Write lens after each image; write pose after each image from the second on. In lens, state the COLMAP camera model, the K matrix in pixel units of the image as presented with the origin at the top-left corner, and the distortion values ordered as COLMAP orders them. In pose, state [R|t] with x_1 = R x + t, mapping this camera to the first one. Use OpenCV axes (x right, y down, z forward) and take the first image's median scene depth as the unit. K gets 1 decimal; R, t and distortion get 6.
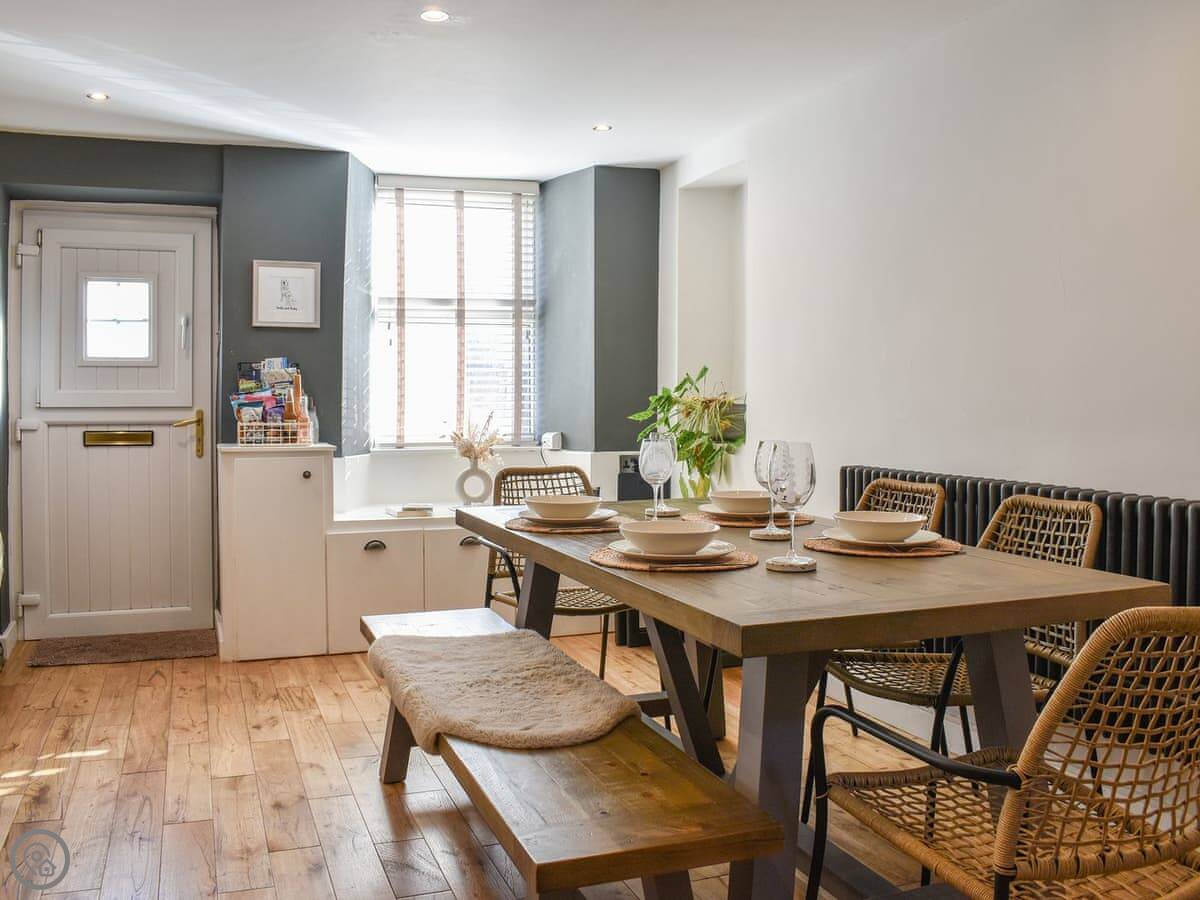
lens RADIAL K [[1061.4, 0, 602.3], [0, 1061.4, 404.9], [0, 0, 1]] dist [-0.097856, 0.011063]
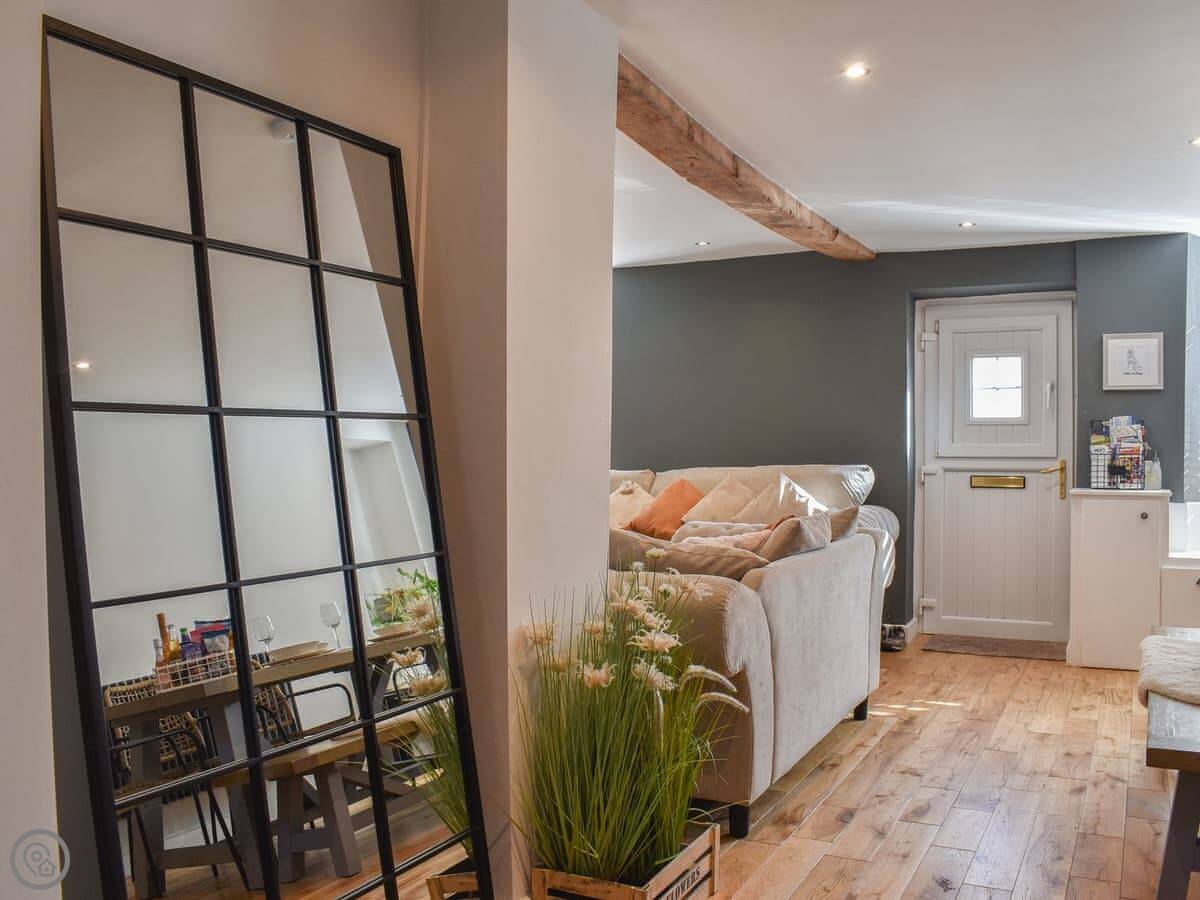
lens RADIAL K [[1087.8, 0, 614.3], [0, 1087.8, 432.8], [0, 0, 1]] dist [-0.069760, -0.002958]
pose [[0.673274, -0.006981, -0.739360, 0.211896], [-0.008489, 0.999817, -0.017170, -0.000721], [0.739345, 0.017837, 0.673091, -0.250150]]
